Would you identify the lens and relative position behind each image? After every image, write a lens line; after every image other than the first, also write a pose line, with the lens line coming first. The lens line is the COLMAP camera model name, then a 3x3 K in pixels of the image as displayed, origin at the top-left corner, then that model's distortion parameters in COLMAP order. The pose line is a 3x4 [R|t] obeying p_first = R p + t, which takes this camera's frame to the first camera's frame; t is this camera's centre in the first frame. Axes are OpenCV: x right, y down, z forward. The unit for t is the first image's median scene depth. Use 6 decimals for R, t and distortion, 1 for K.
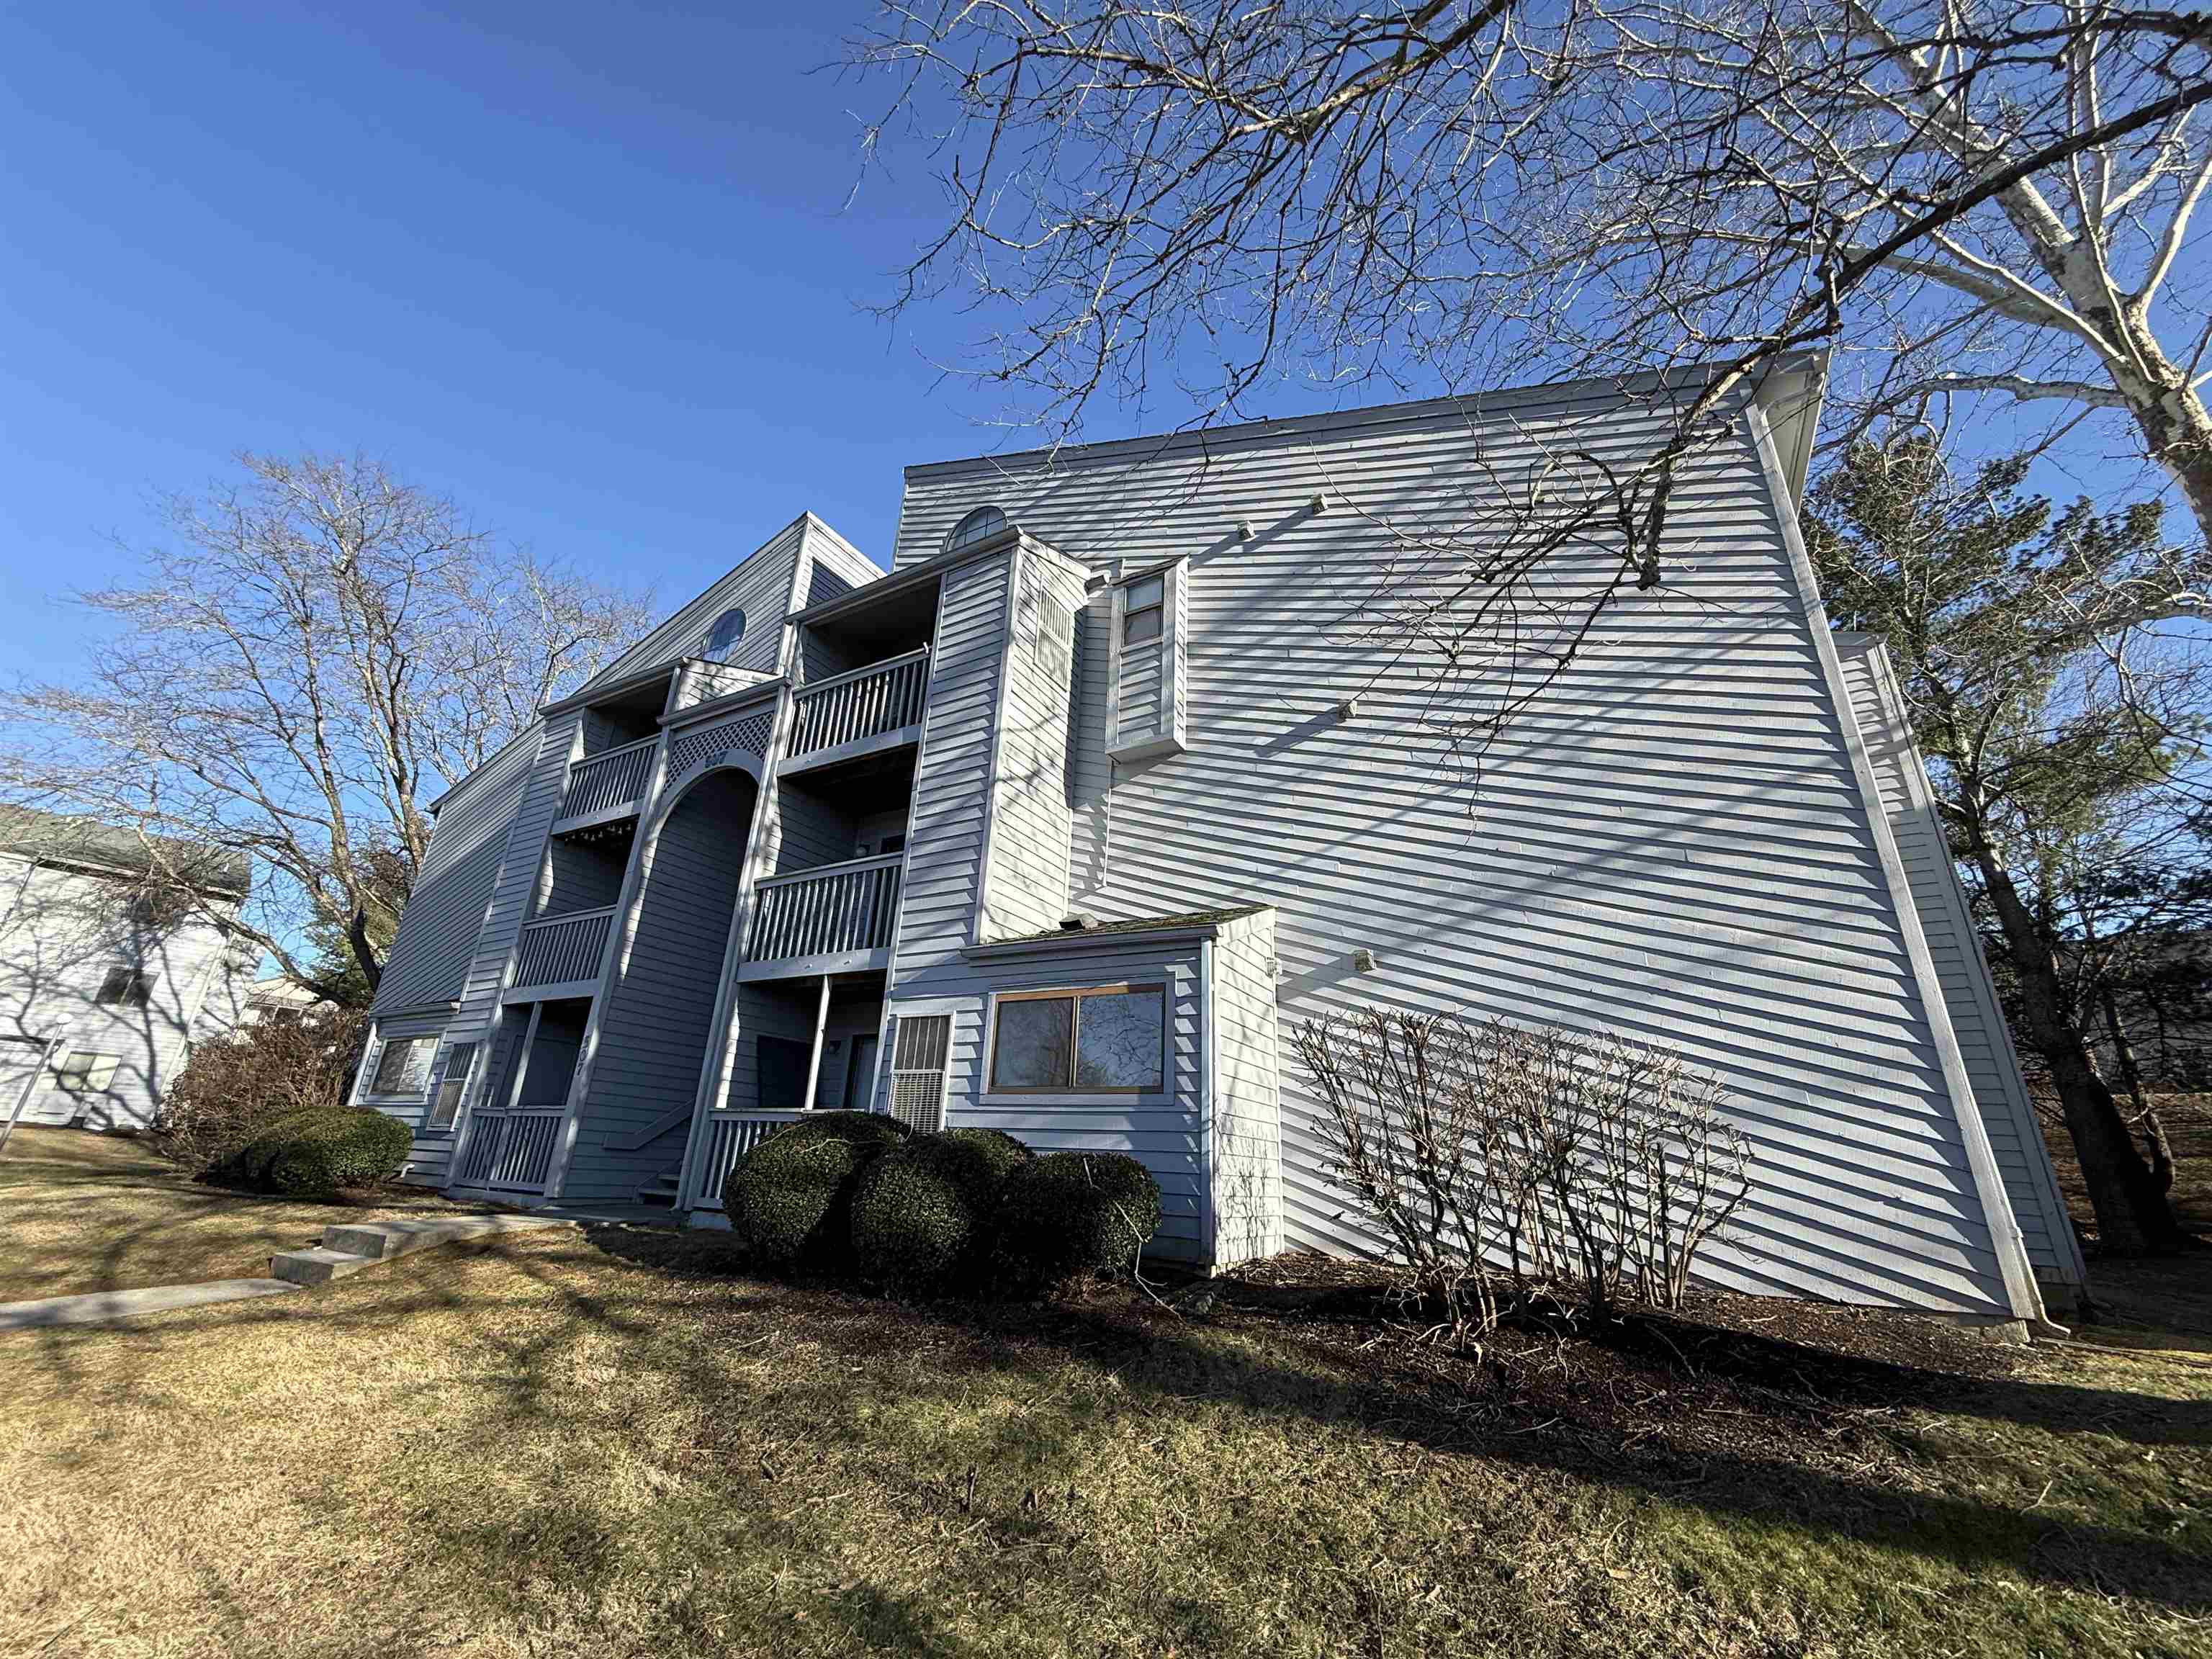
lens RADIAL K [[878.6, 0, 1101.6], [0, 878.6, 827.4], [0, 0, 1]] dist [0.000901, 0.000254]
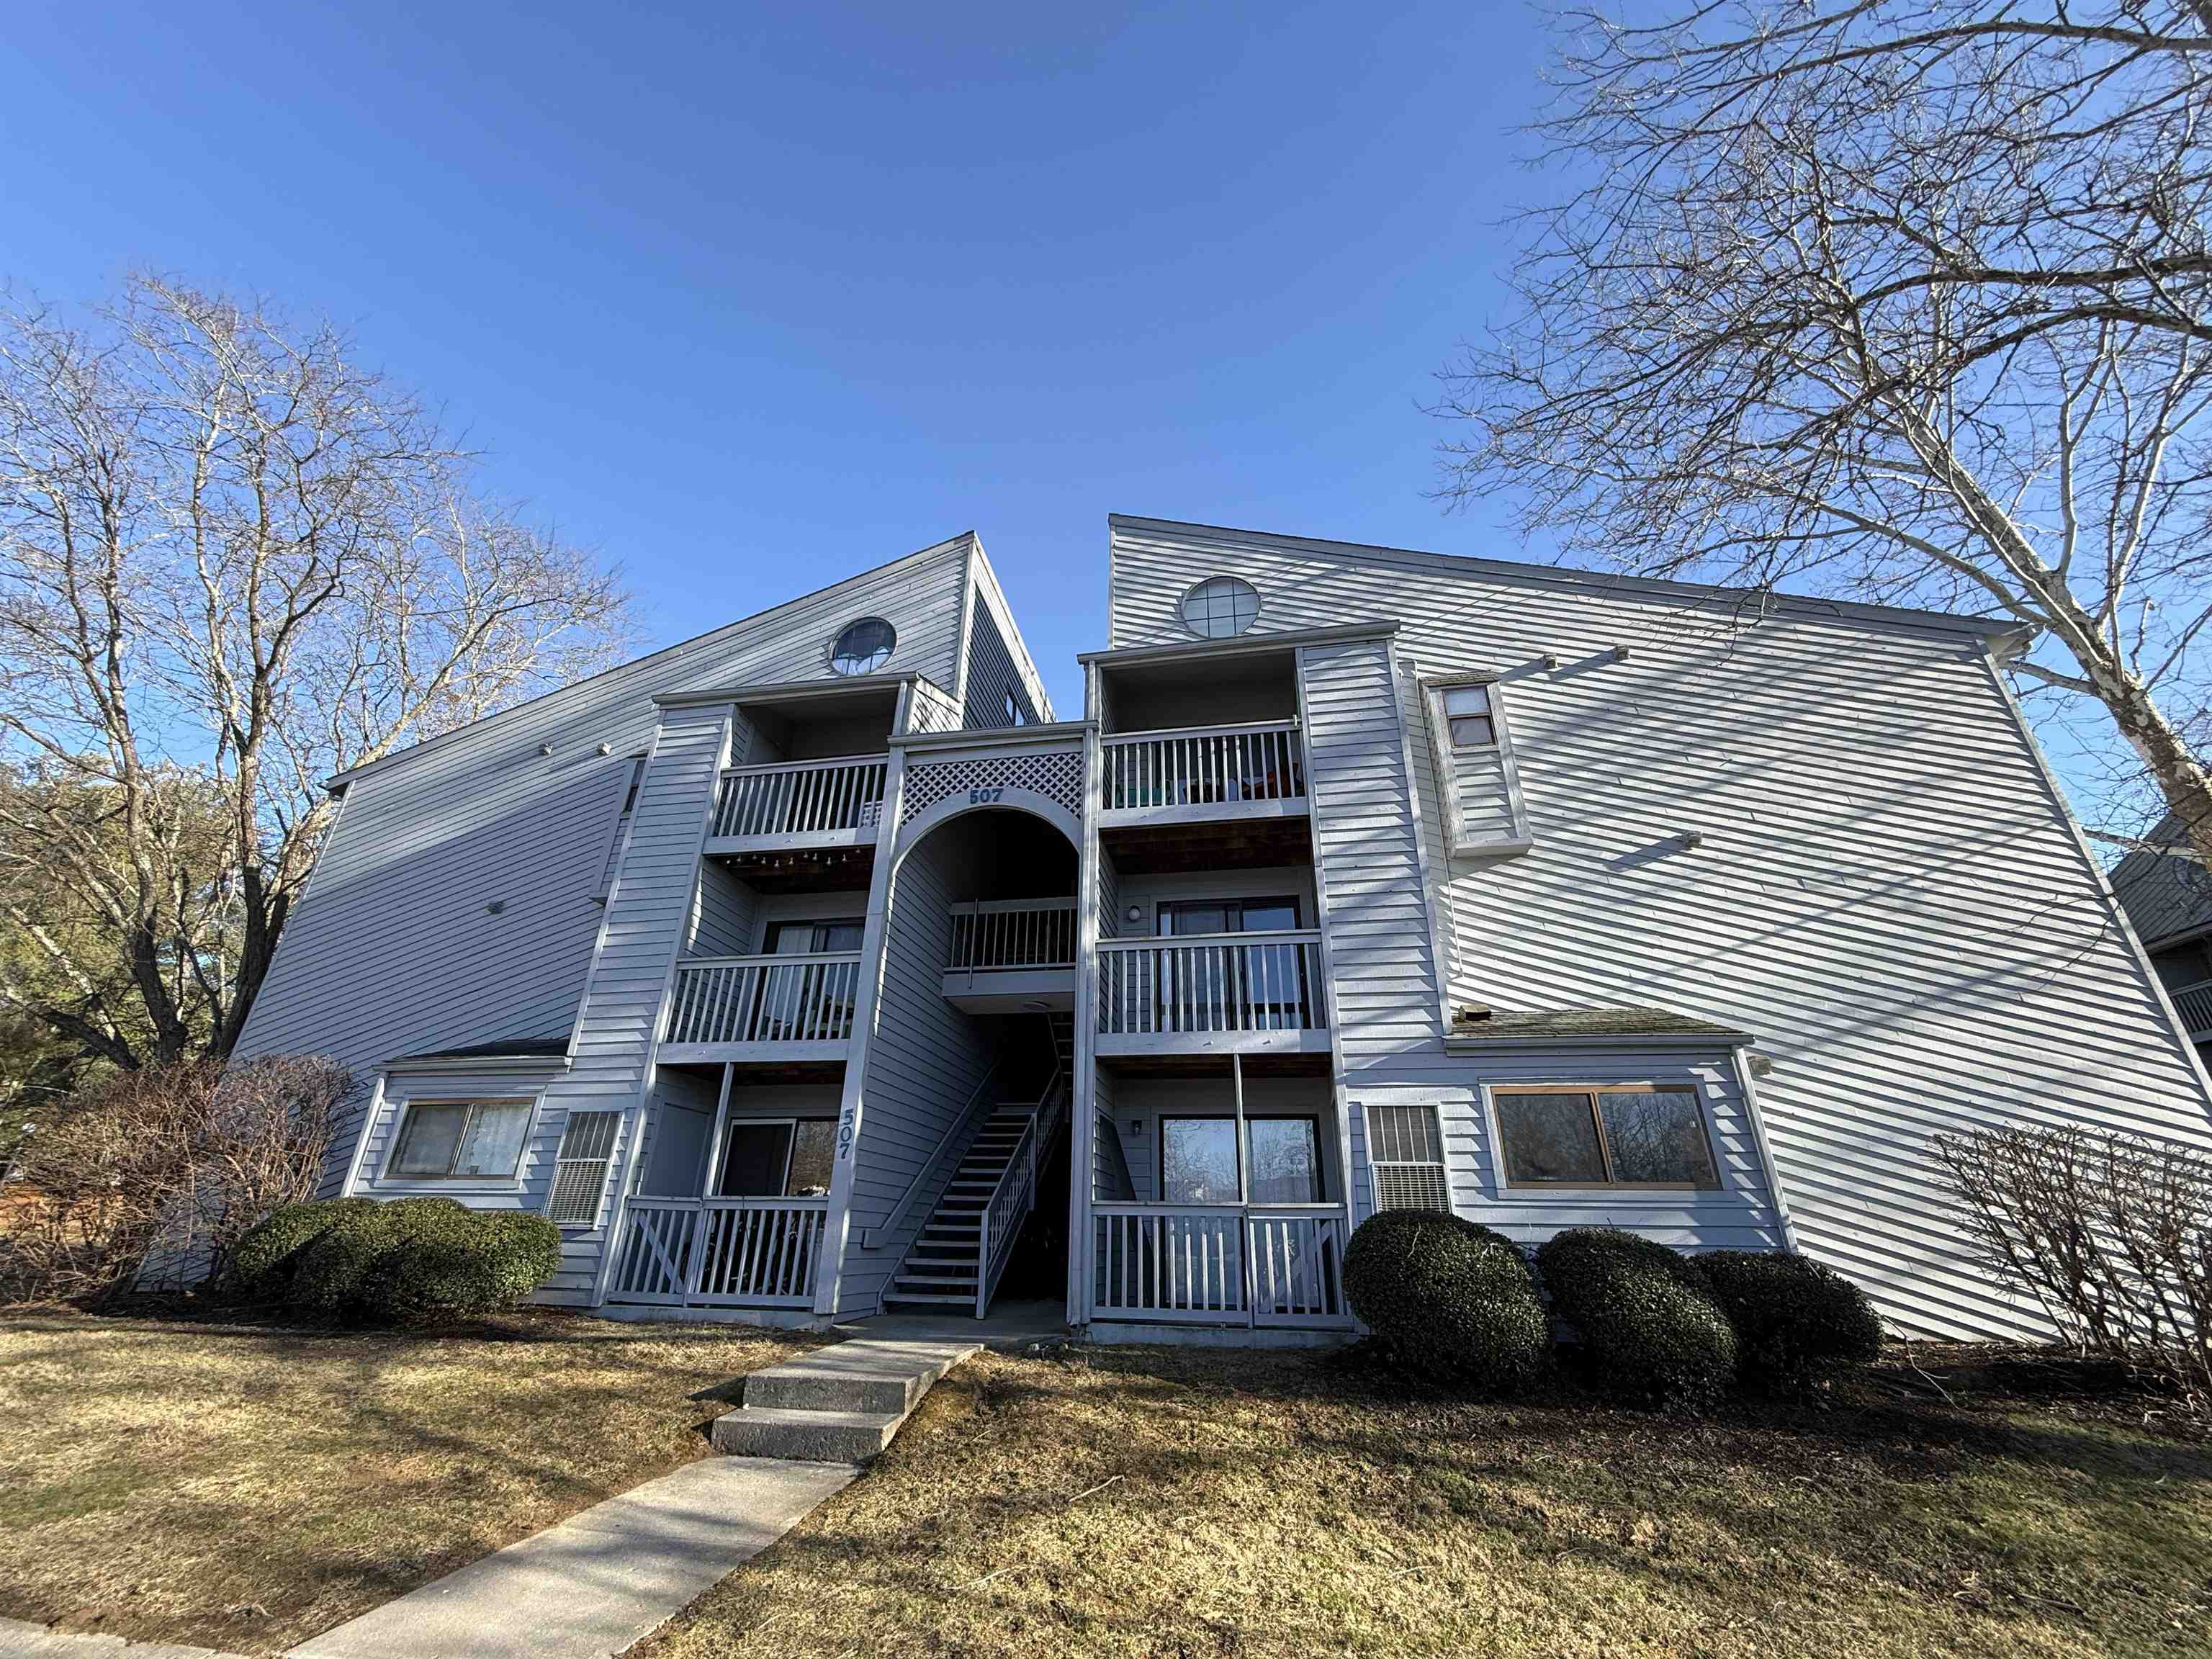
lens RADIAL K [[878.6, 0, 1101.6], [0, 878.6, 827.4], [0, 0, 1]] dist [0.000901, 0.000254]
pose [[0.942401, 0.117279, 0.313251, -0.783554], [-0.099180, 0.992376, -0.073160, 0.010758], [-0.319443, 0.037877, 0.946848, 0.151125]]
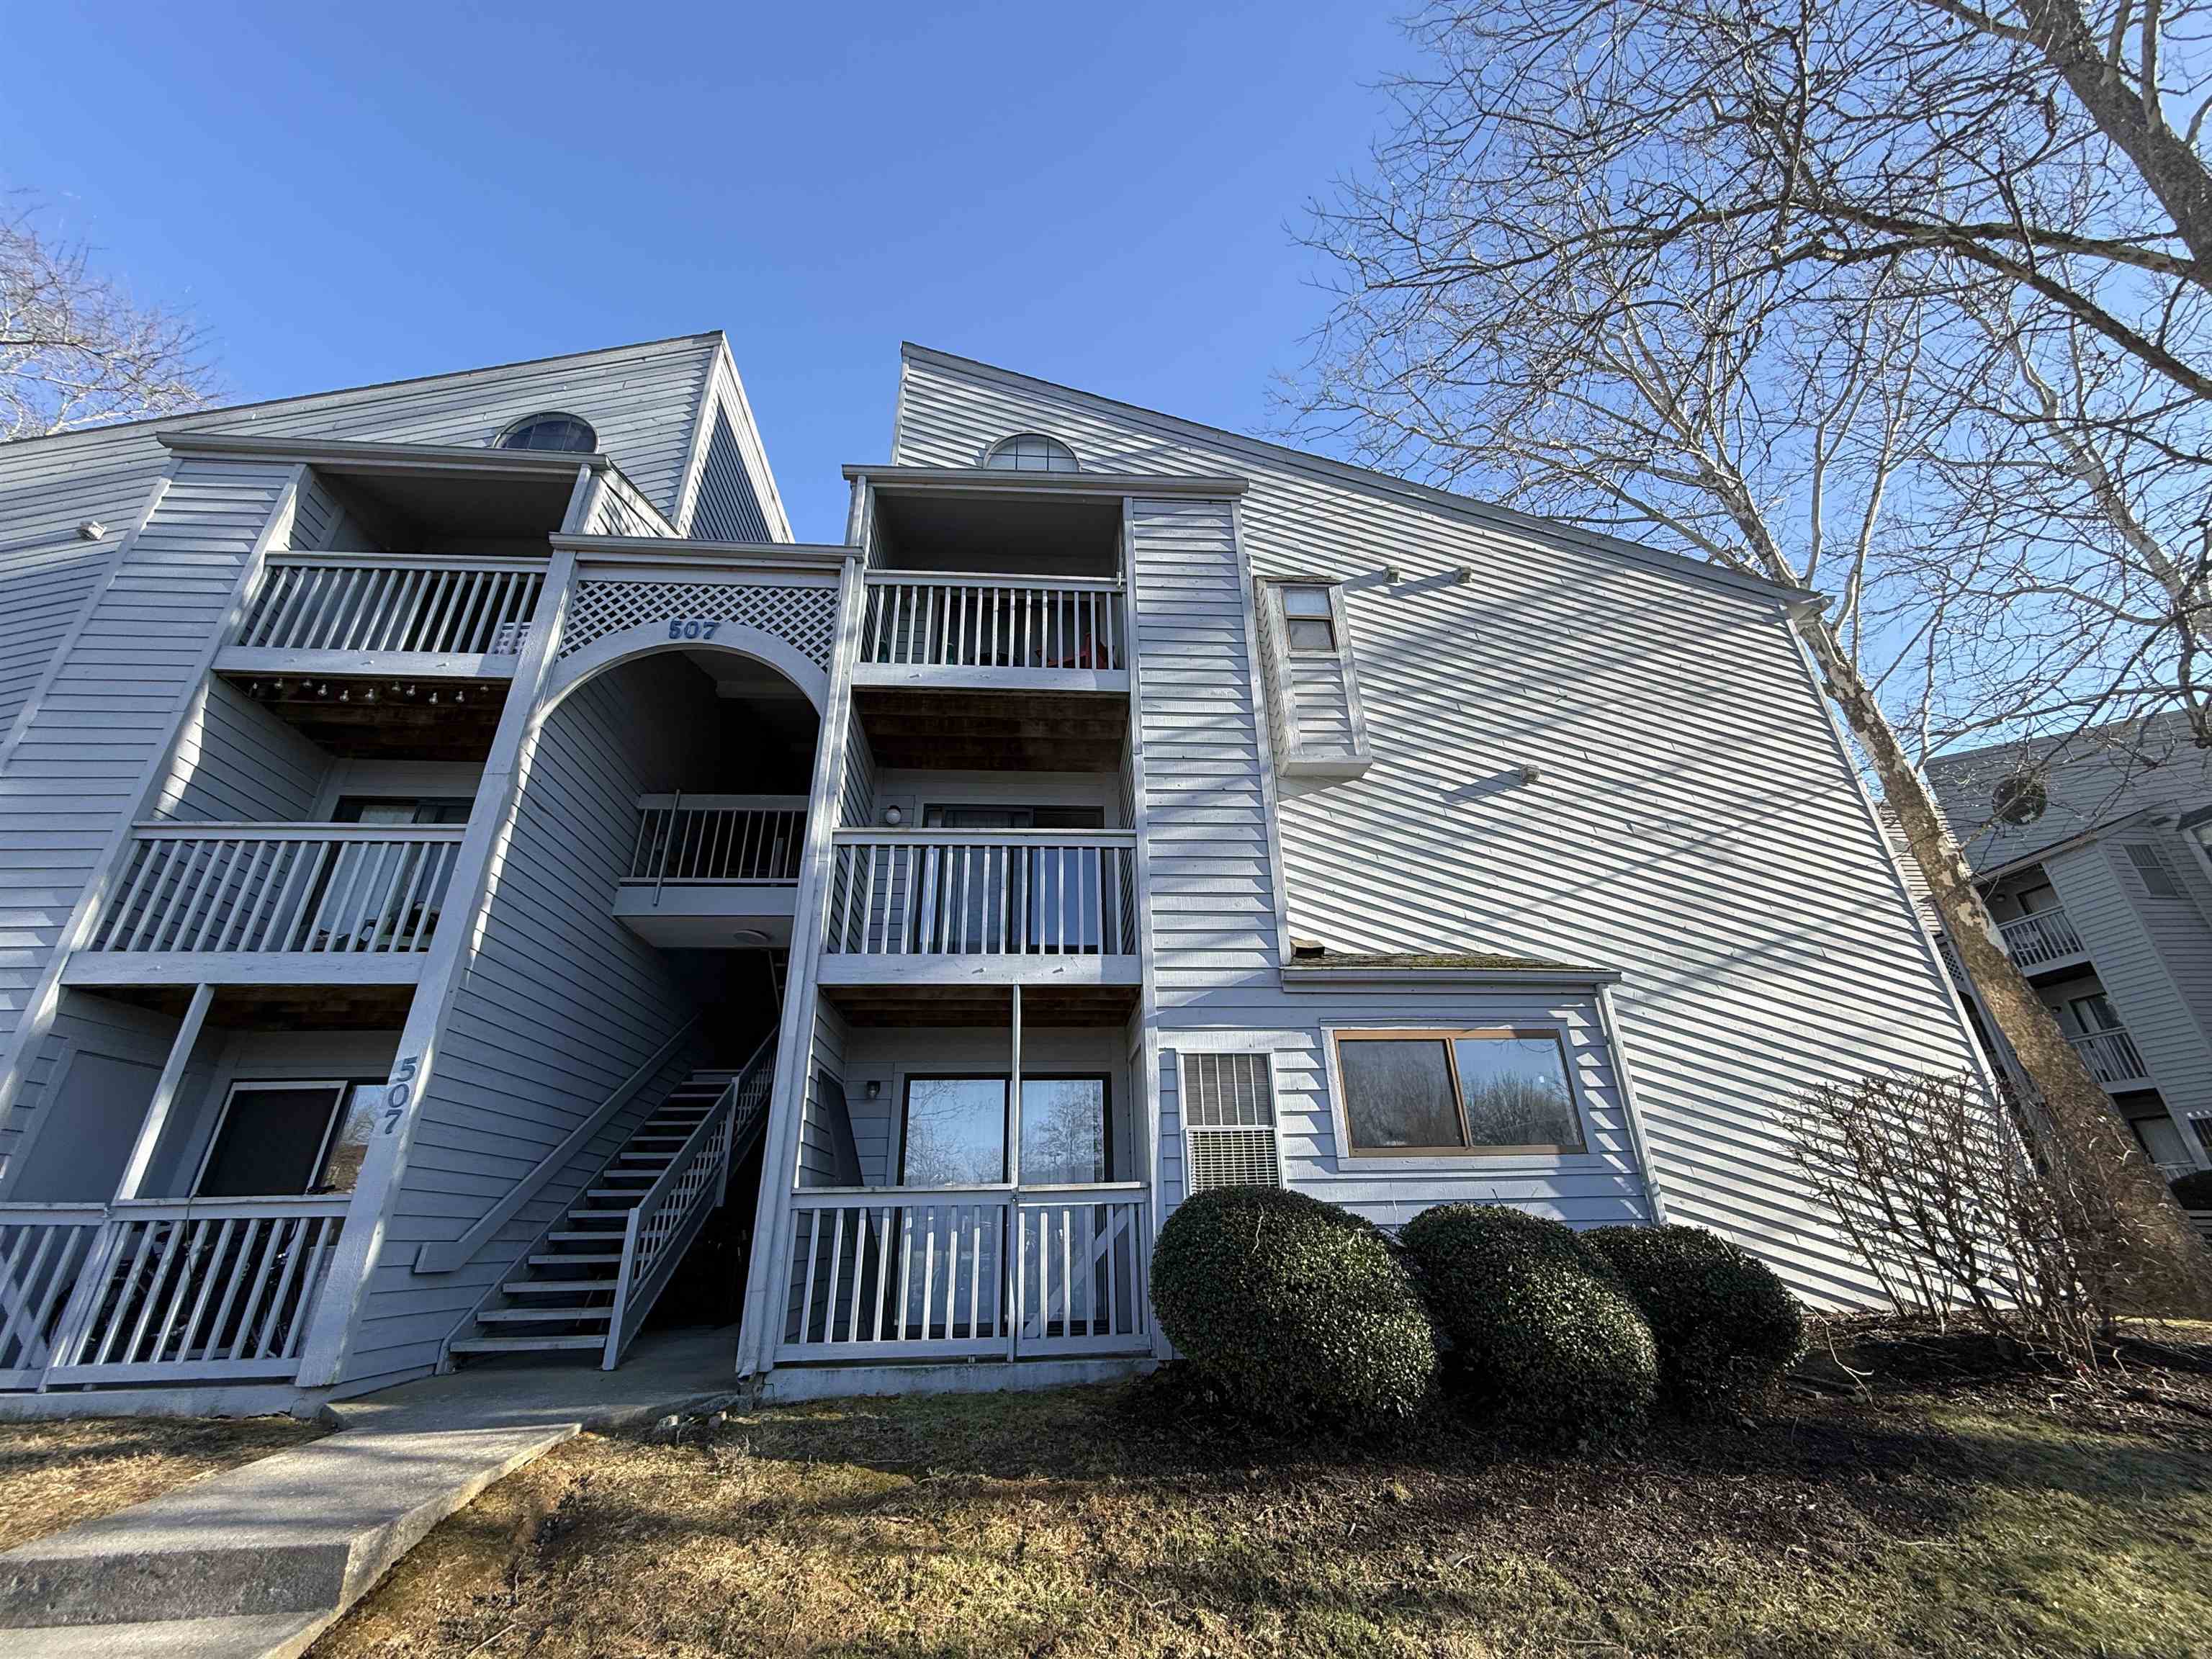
lens RADIAL K [[878.6, 0, 1101.6], [0, 878.6, 827.4], [0, 0, 1]] dist [0.000901, 0.000254]
pose [[0.822653, 0.183546, 0.538102, -0.664297], [-0.154091, 0.983011, -0.099729, 0.105863], [-0.547264, -0.000874, 0.836959, 0.390152]]
